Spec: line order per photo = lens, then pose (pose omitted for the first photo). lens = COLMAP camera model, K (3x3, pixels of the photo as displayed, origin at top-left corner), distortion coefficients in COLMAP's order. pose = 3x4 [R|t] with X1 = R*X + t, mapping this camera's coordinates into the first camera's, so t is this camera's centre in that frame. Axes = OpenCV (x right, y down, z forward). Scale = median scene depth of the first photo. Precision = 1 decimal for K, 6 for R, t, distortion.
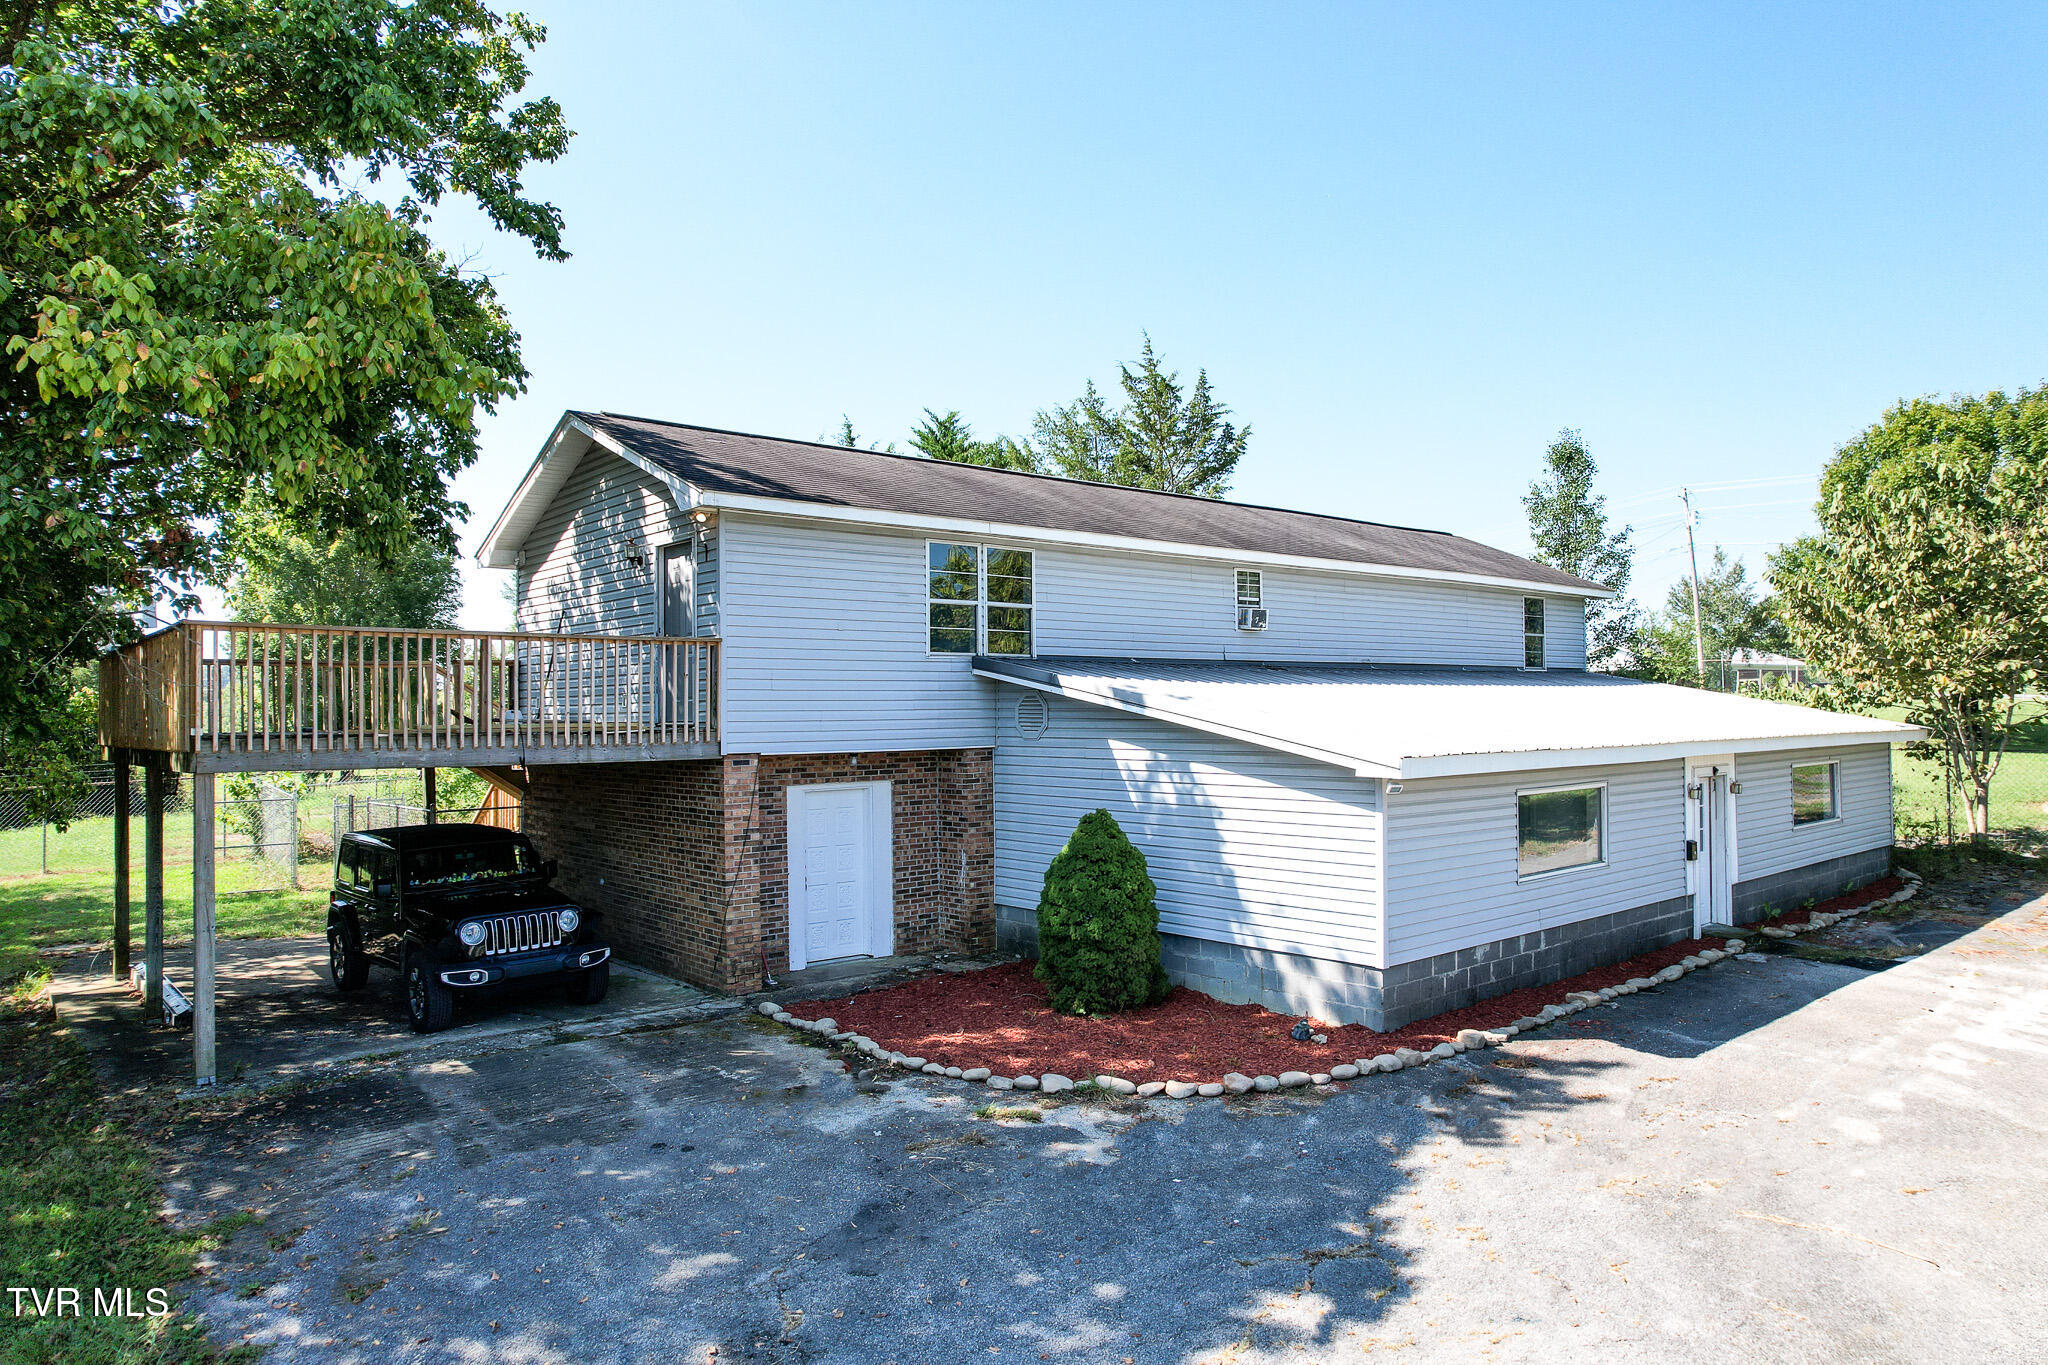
lens RADIAL K [[1305.7, 0, 1024.7], [0, 1305.7, 686.7], [0, 0, 1]] dist [-0.064192, 0.059298]
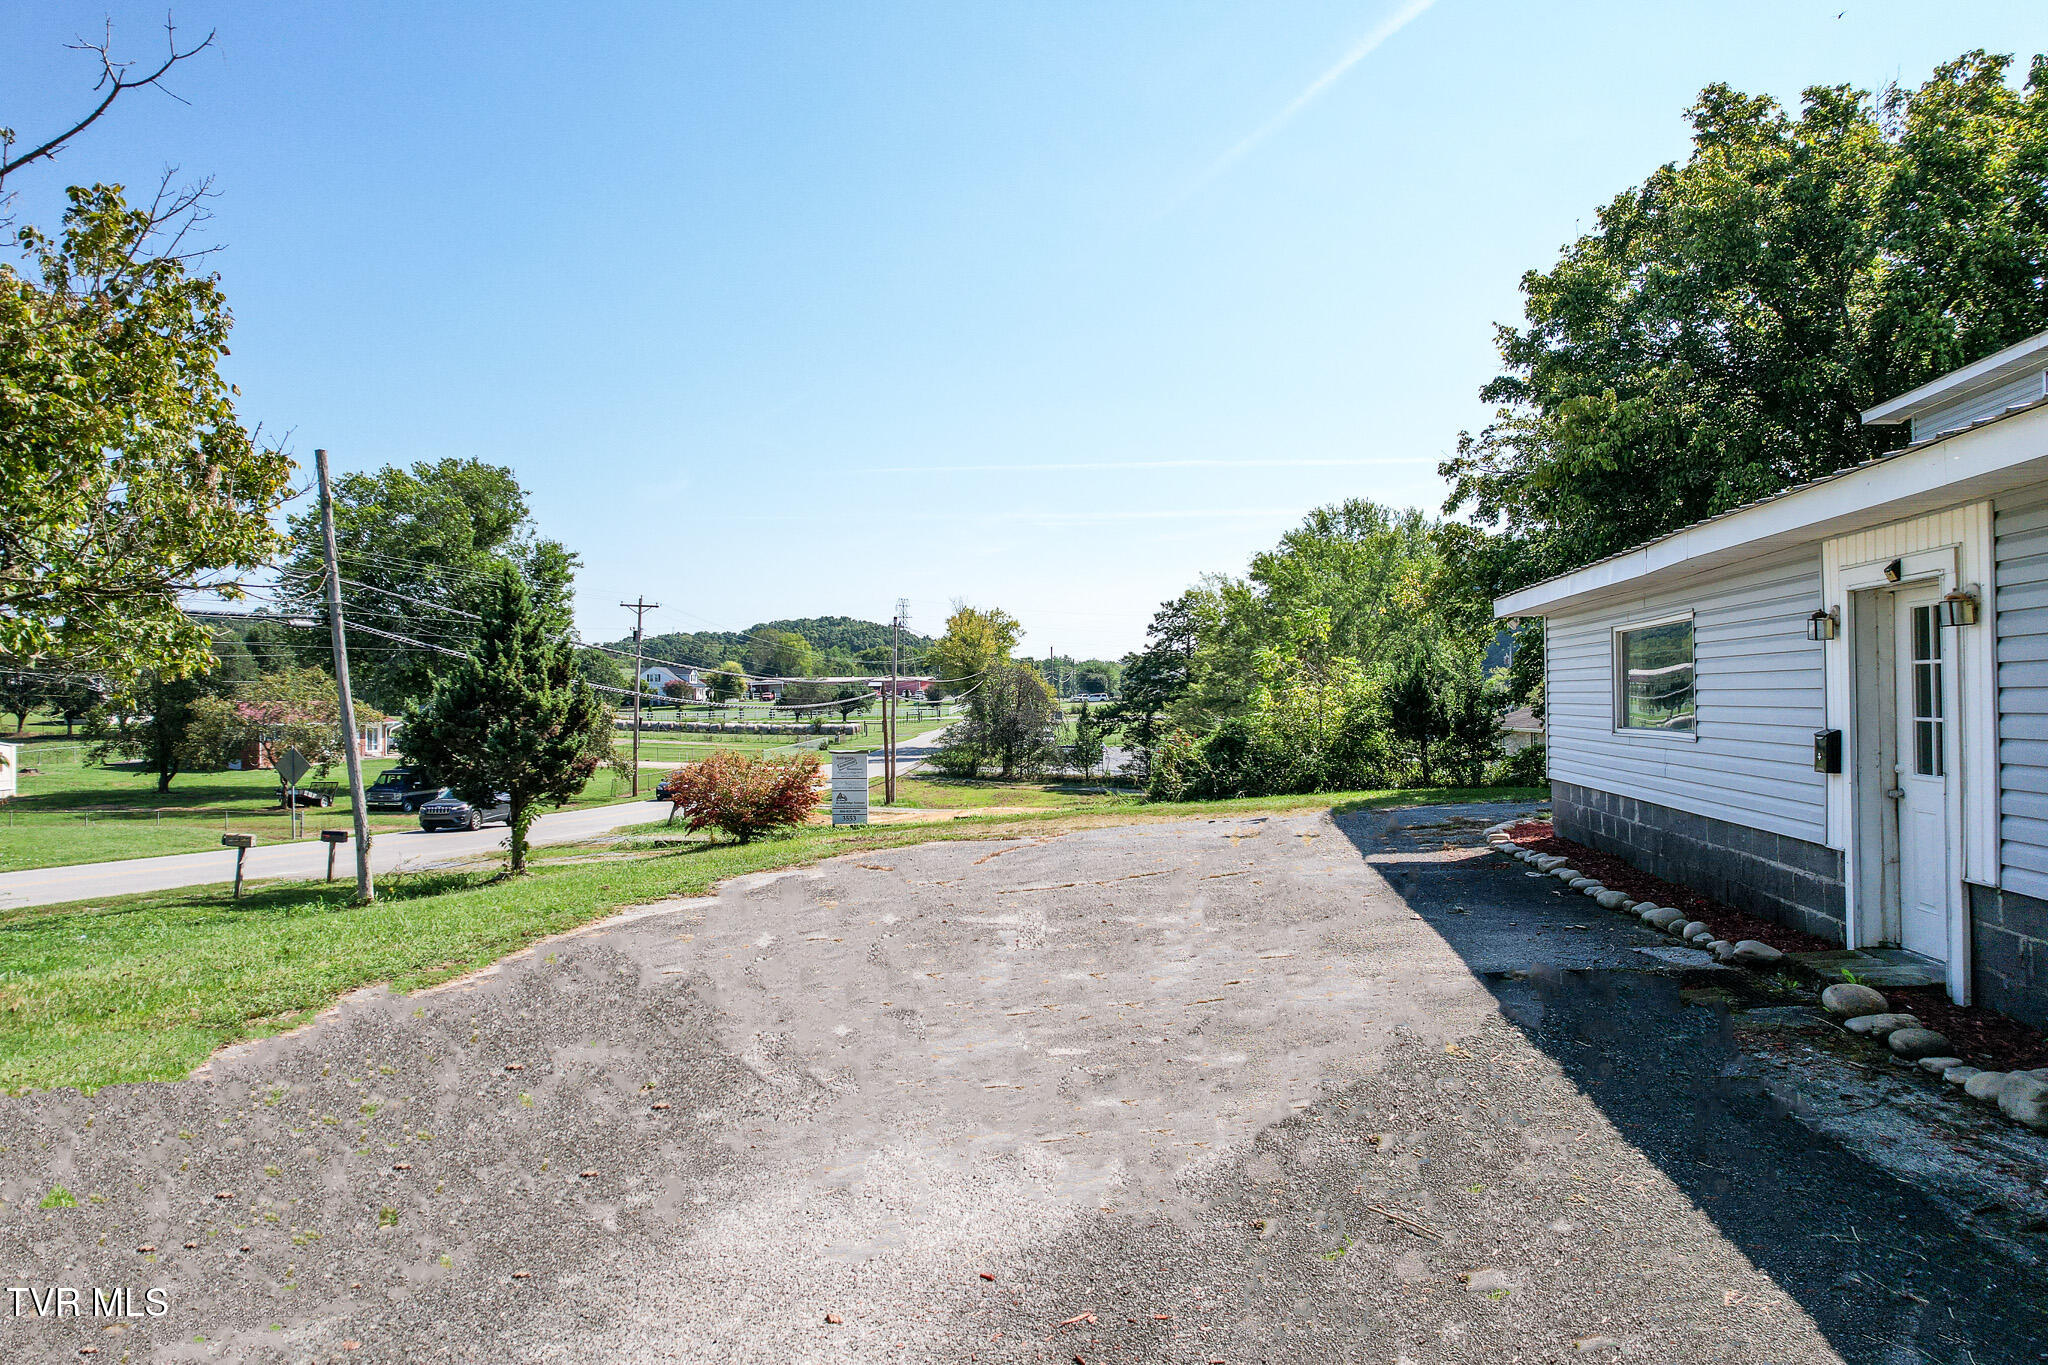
lens RADIAL K [[1305.7, 0, 1024.7], [0, 1305.7, 686.7], [0, 0, 1]] dist [-0.064192, 0.059298]
pose [[-0.756455, 0.008001, -0.653997, 1.093871], [0.027824, 0.999414, -0.019956, 0.111825], [0.653454, -0.033293, -0.756234, 1.228765]]
